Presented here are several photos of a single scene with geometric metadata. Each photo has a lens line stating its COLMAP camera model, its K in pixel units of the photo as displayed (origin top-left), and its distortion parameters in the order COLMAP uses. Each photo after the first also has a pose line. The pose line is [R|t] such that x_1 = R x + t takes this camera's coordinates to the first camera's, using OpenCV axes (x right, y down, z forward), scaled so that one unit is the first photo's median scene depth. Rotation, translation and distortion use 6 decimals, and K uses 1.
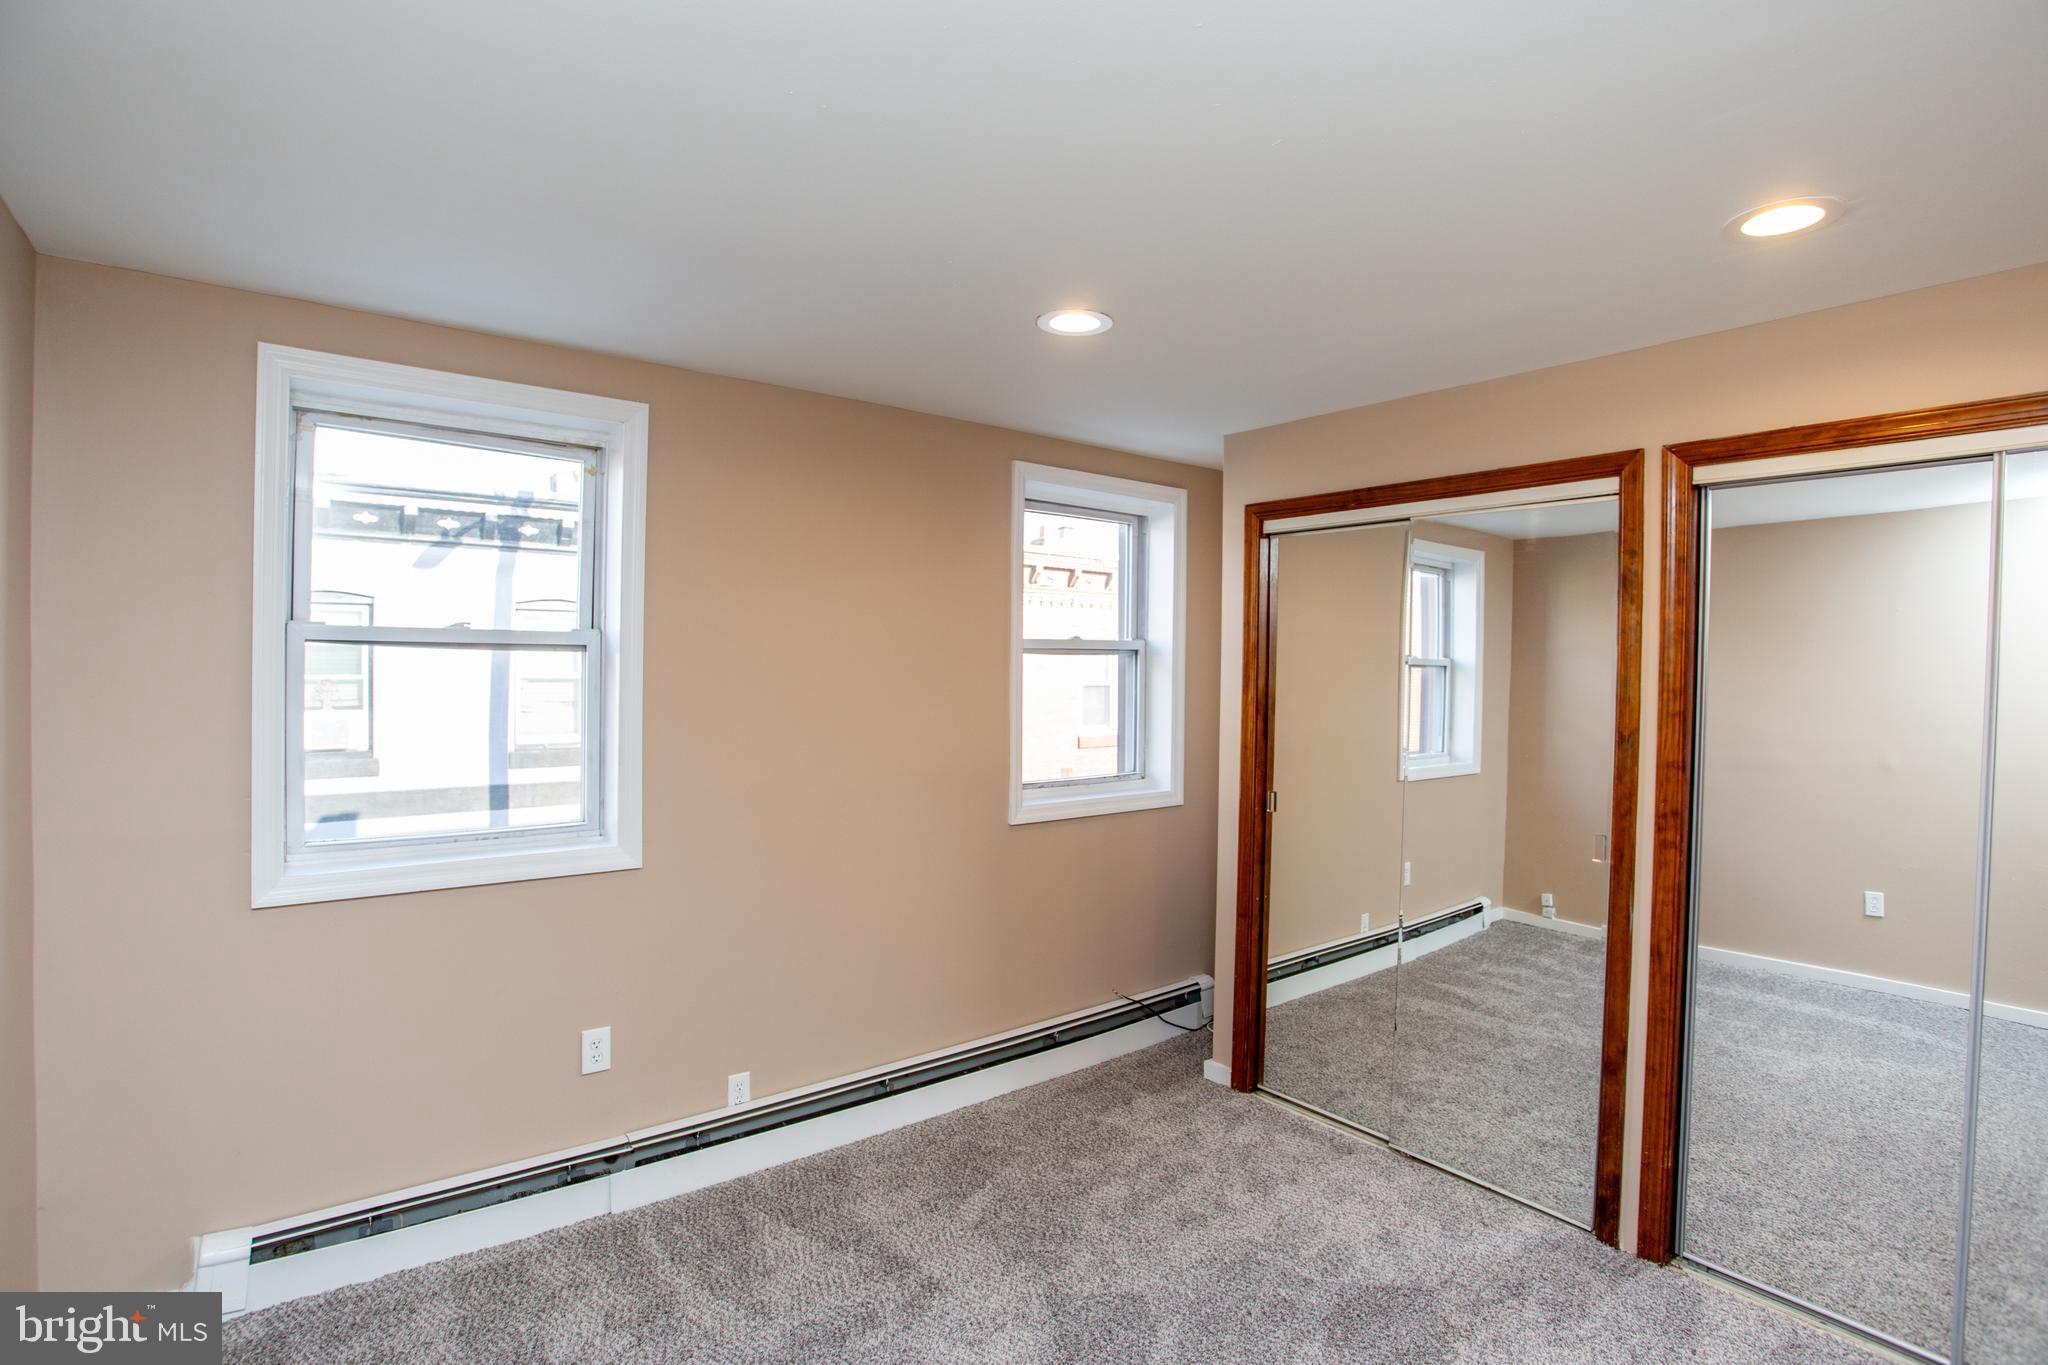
lens RADIAL K [[996.2, 0, 1018.5], [0, 996.2, 675.4], [0, 0, 1]] dist [-0.065556, 0.022703]
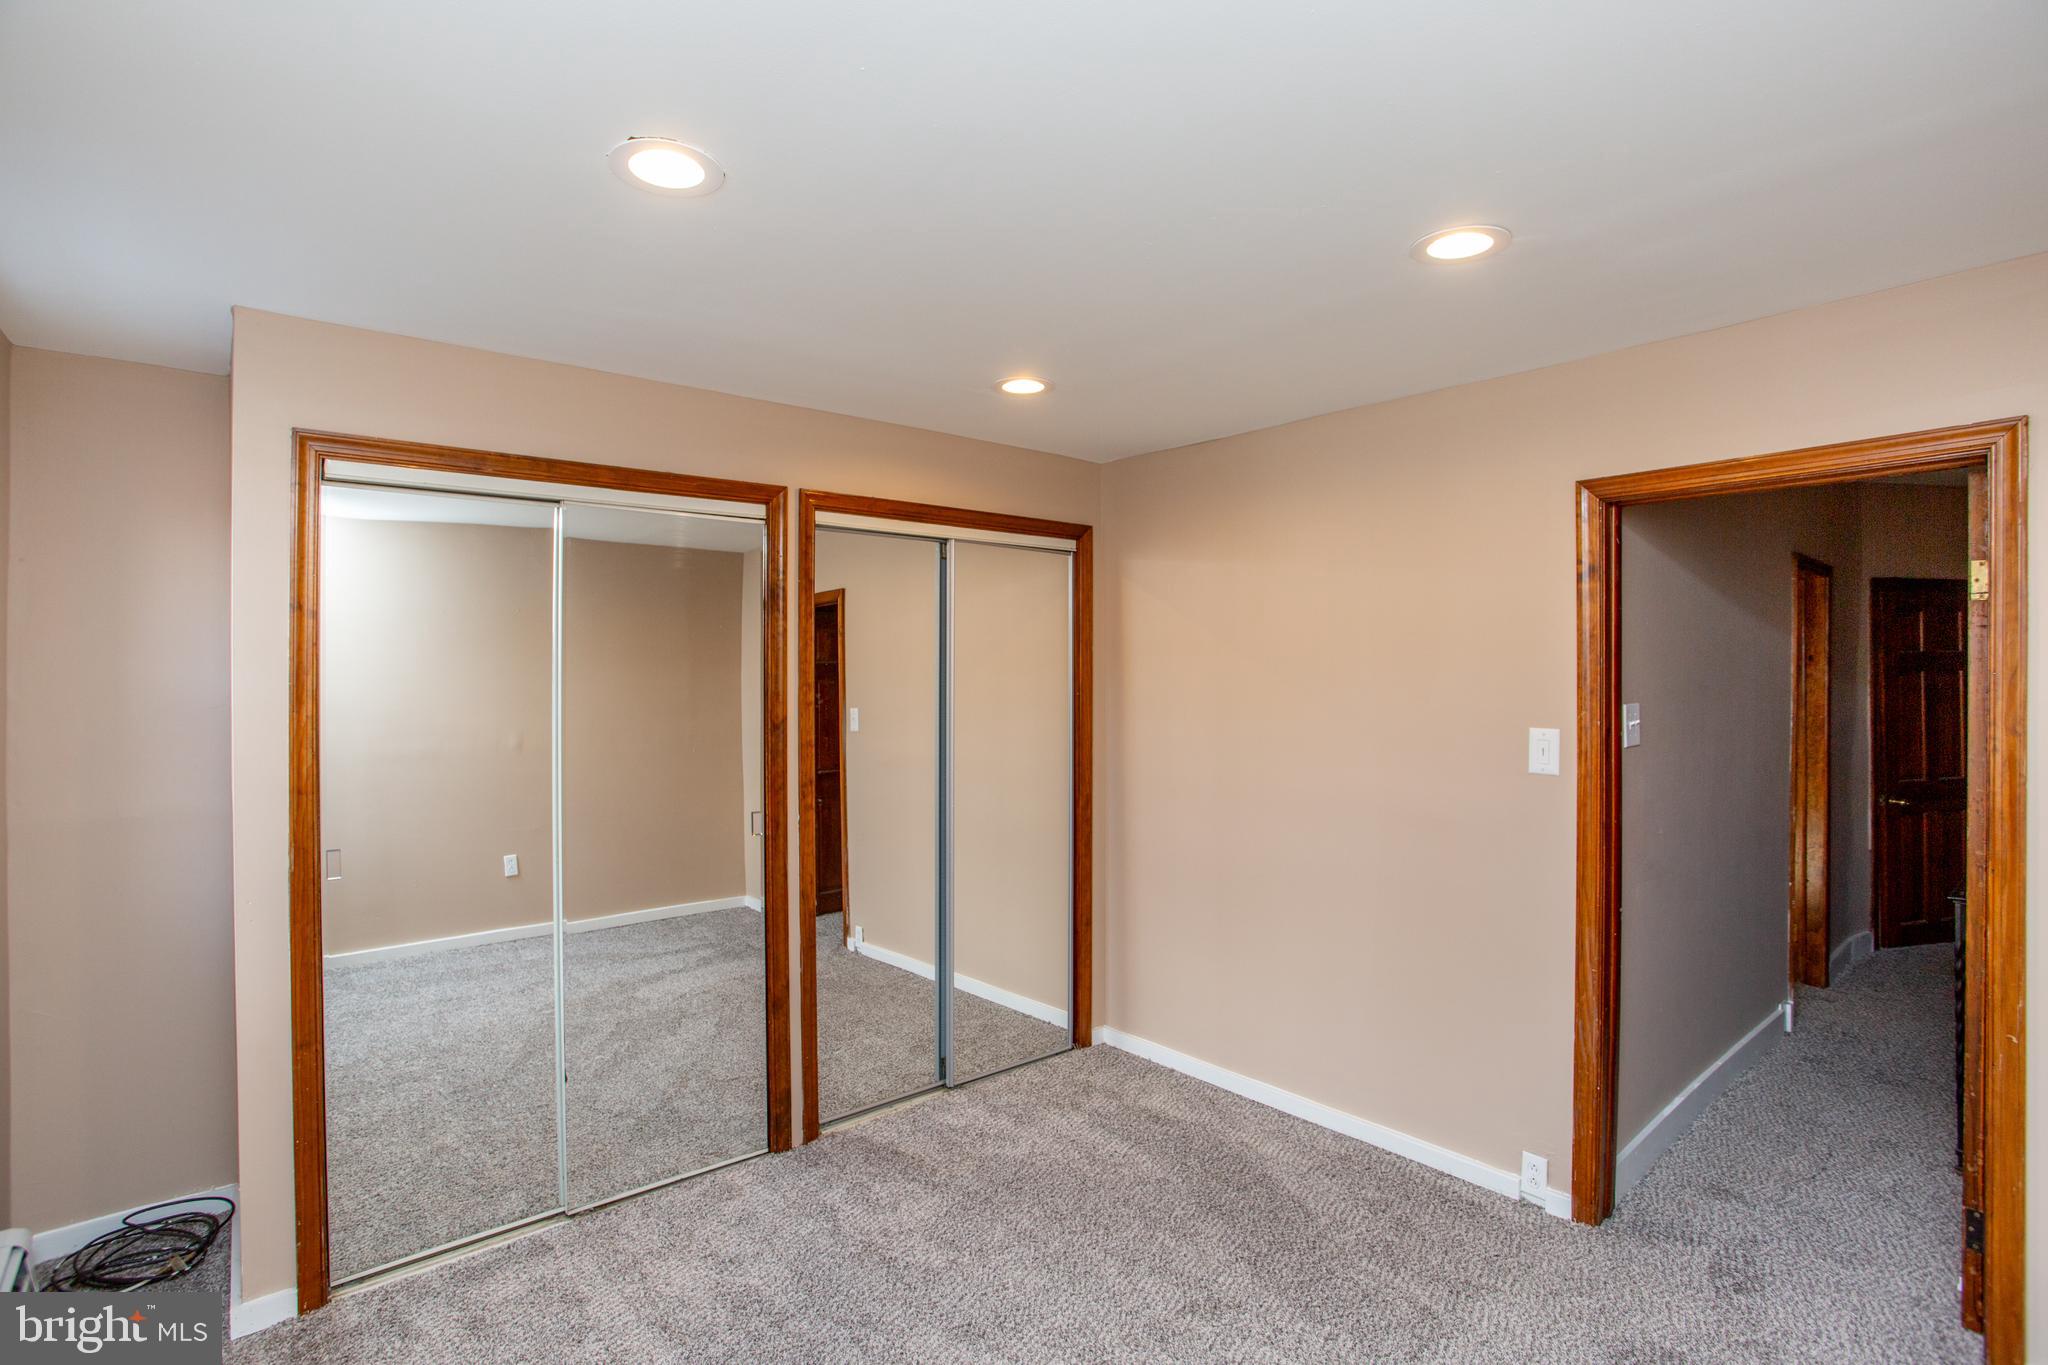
lens RADIAL K [[996.2, 0, 1017.9], [0, 996.2, 674.8], [0, 0, 1]] dist [-0.065556, 0.022703]
pose [[-0.043625, -0.015495, 0.998928, -0.598607], [0.016885, 0.999725, 0.016245, -0.013219], [-0.998905, 0.017576, -0.043352, 0.748605]]
